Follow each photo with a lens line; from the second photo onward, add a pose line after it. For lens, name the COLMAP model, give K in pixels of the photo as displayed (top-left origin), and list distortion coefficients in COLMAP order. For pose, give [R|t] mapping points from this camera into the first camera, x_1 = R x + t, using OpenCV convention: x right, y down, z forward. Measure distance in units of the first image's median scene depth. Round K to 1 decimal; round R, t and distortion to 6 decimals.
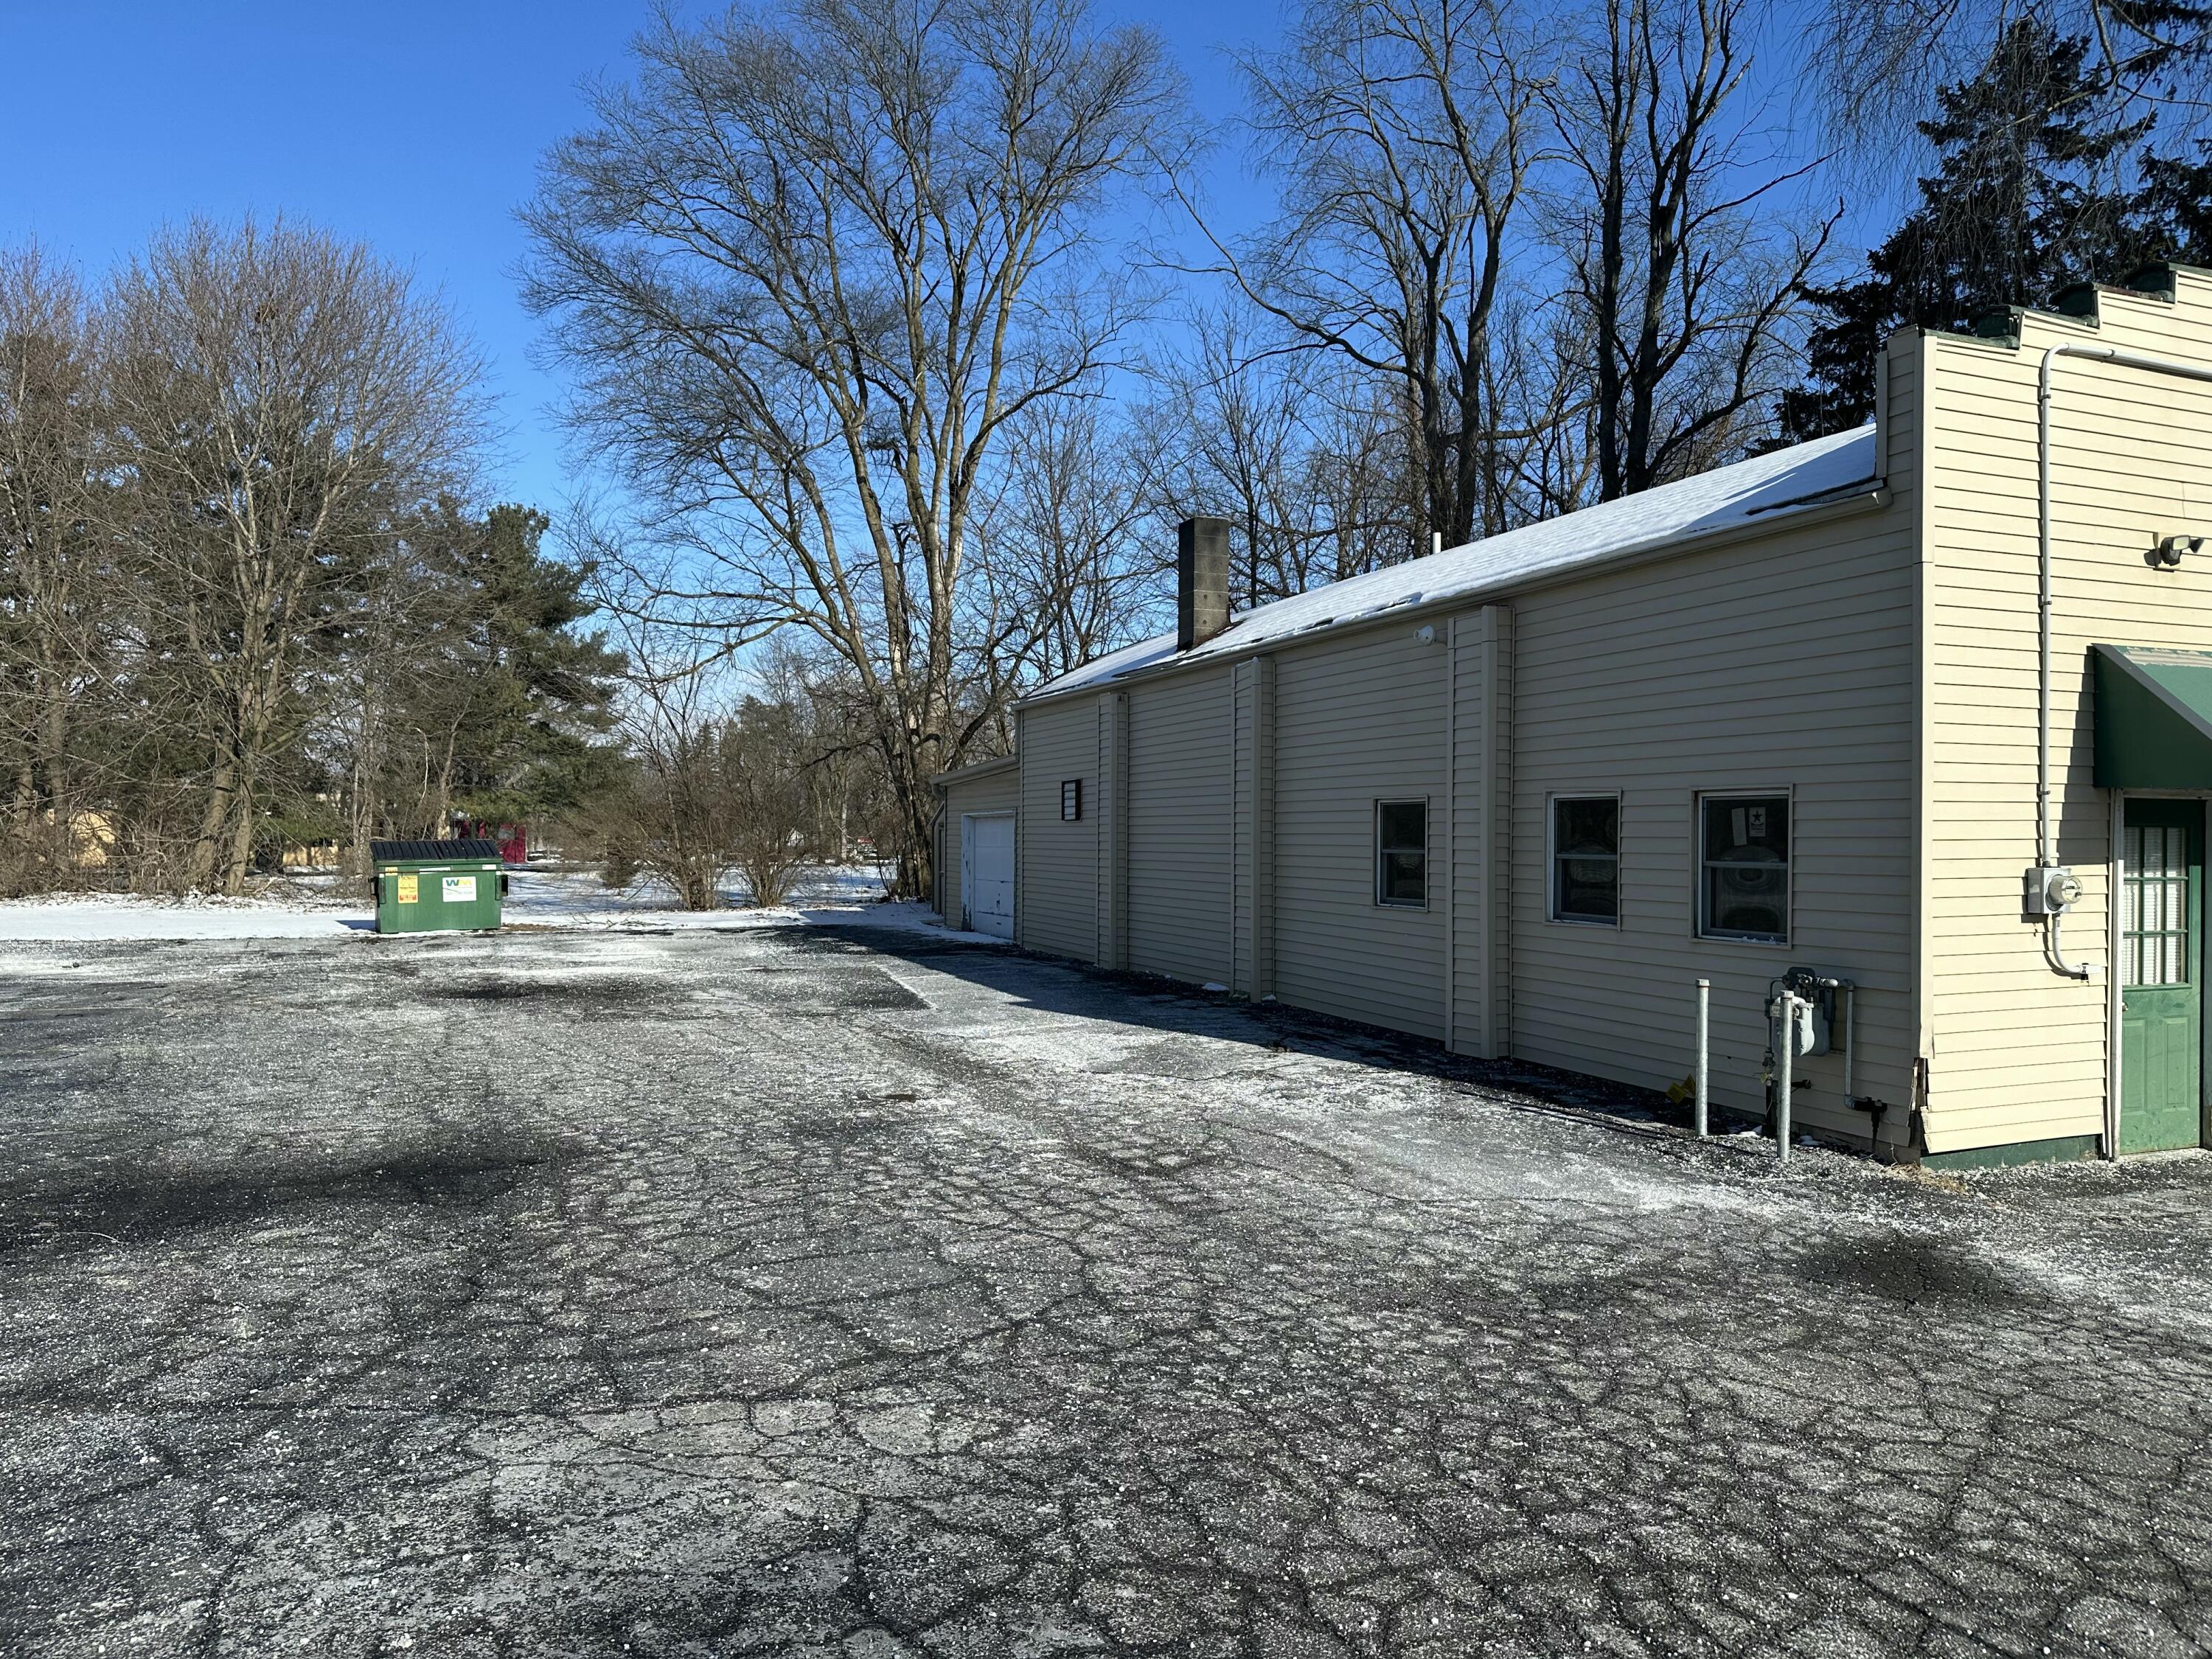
lens RADIAL K [[1536.4, 0, 1106.0], [0, 1536.4, 829.5], [0, 0, 1]] dist [0.080983, -0.126984]
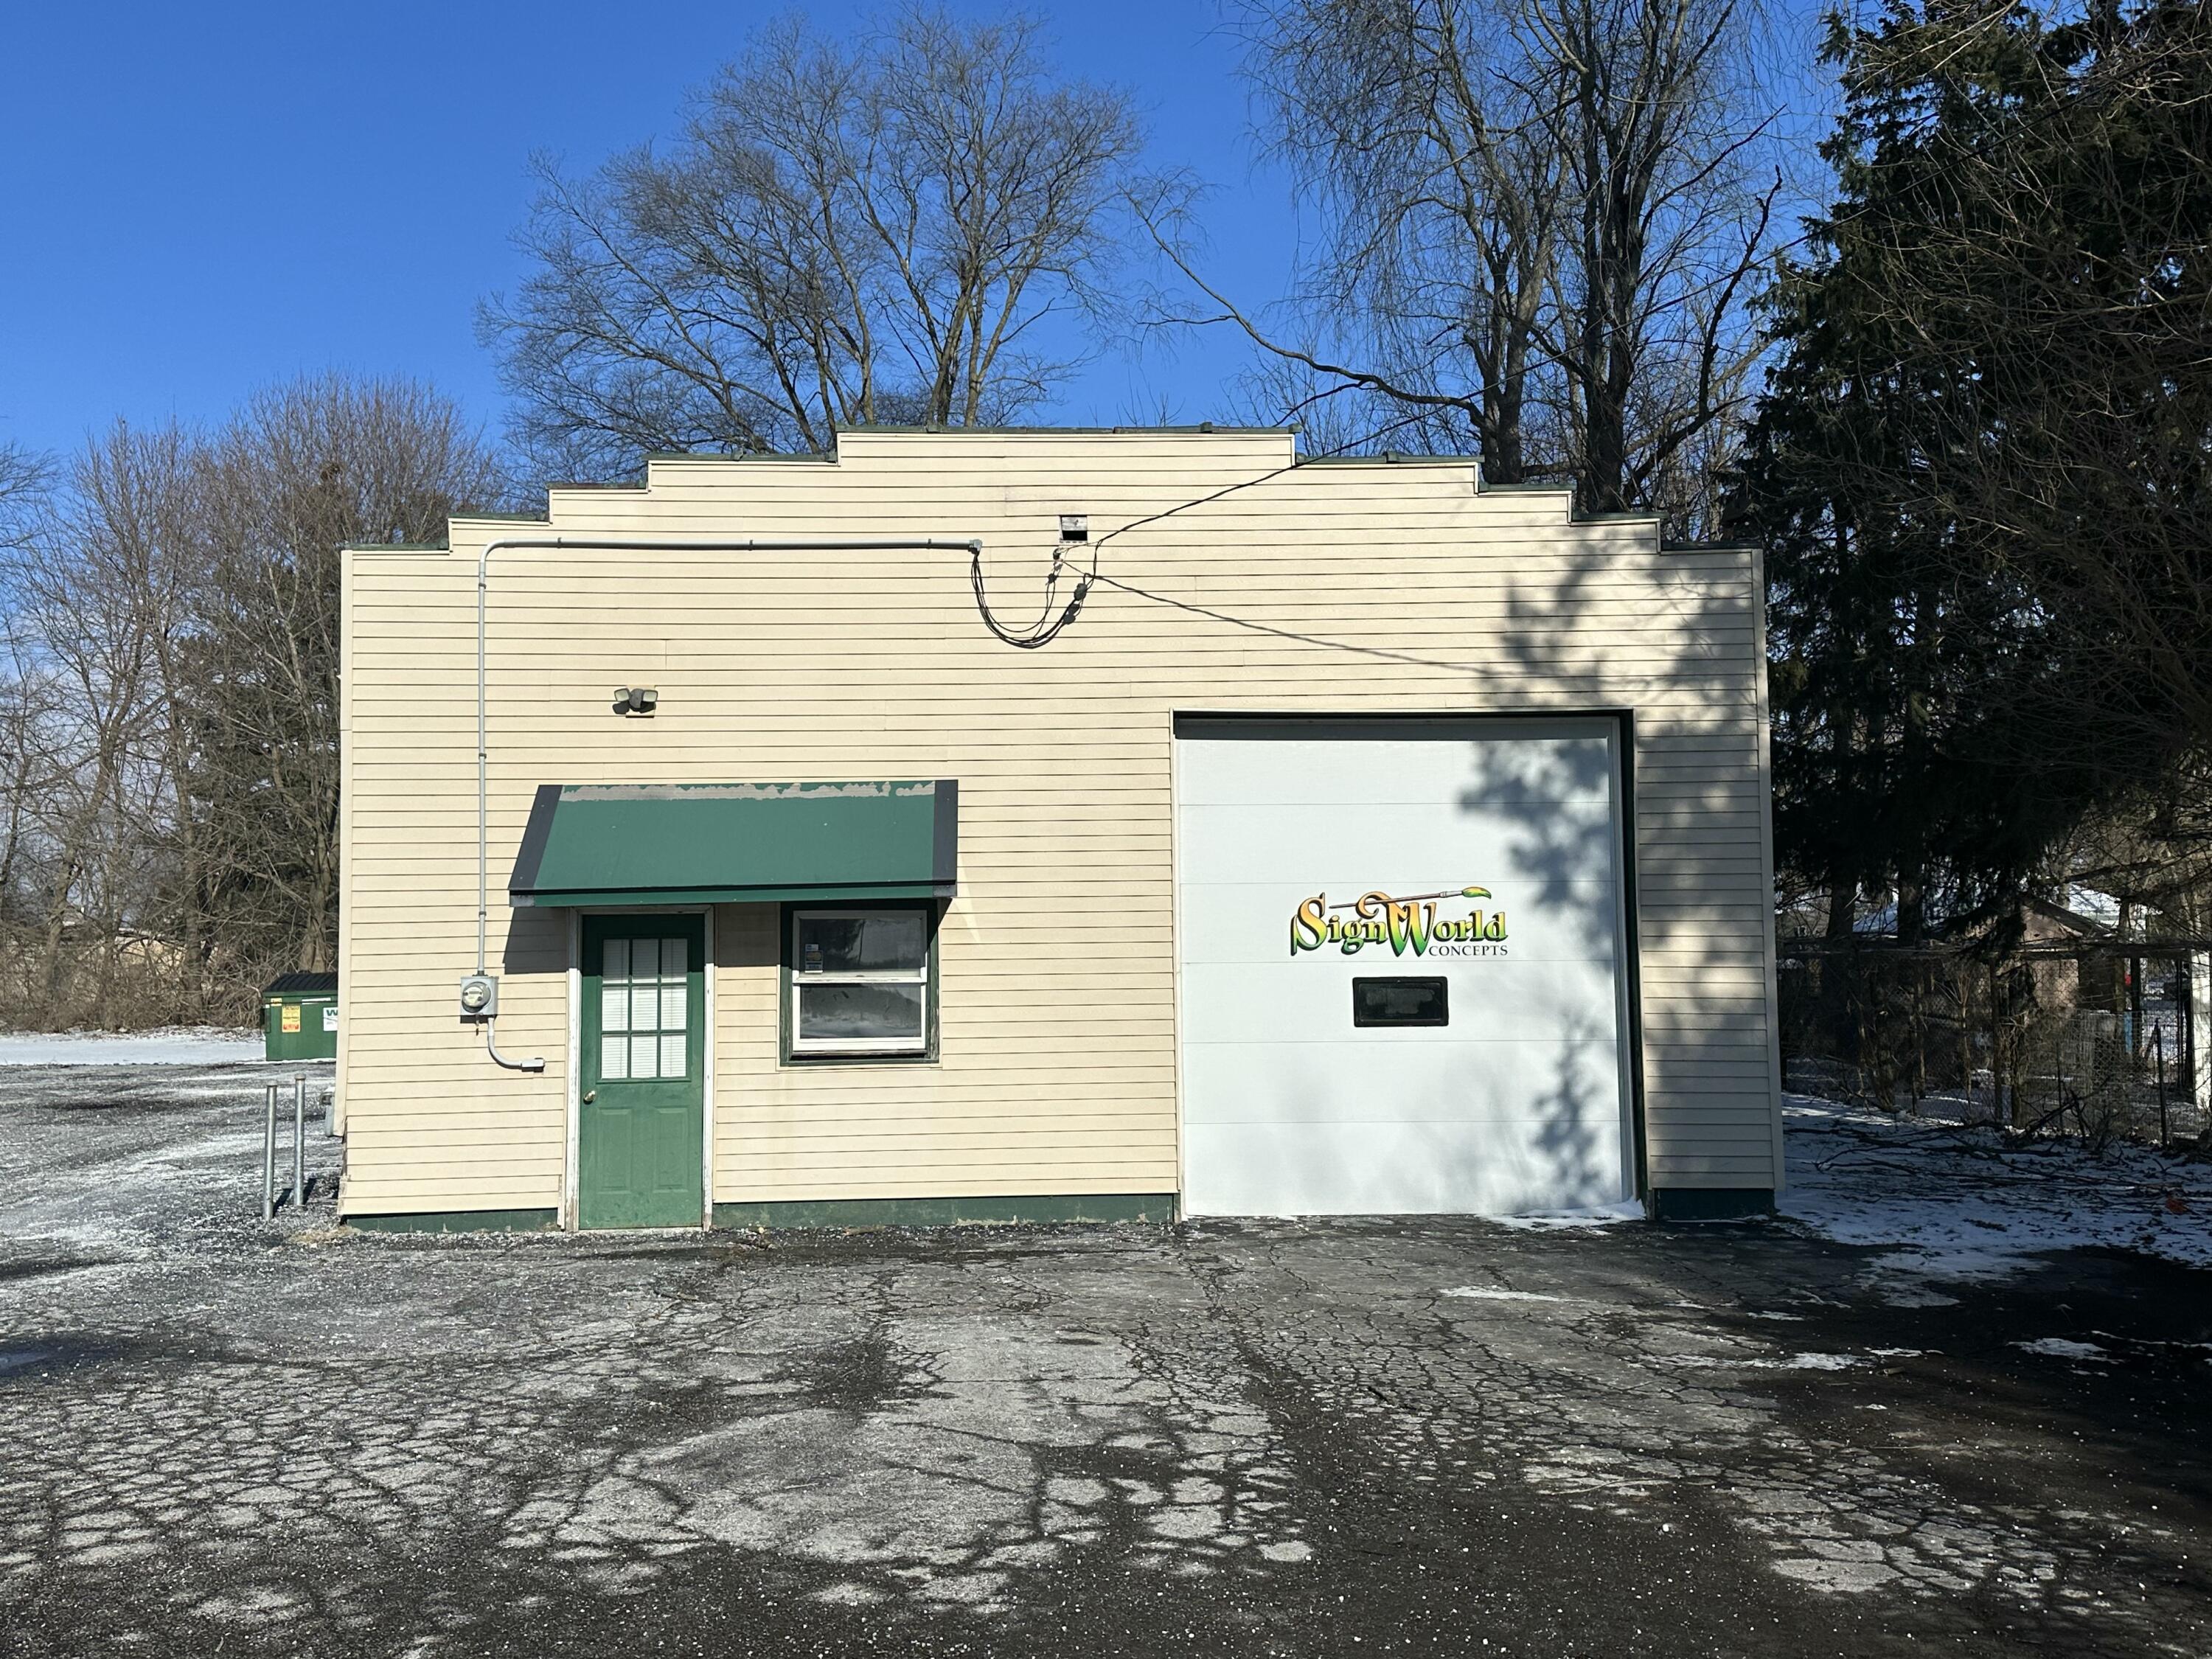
lens RADIAL K [[1949.8, 0, 1106.0], [0, 1949.8, 829.5], [0, 0, 1]] dist [0.135746, -0.001217]
pose [[0.940981, -0.035058, -0.336639, 0.407559], [0.013865, 0.997779, -0.065155, 0.004659], [0.338176, 0.056642, 0.939377, -0.069778]]
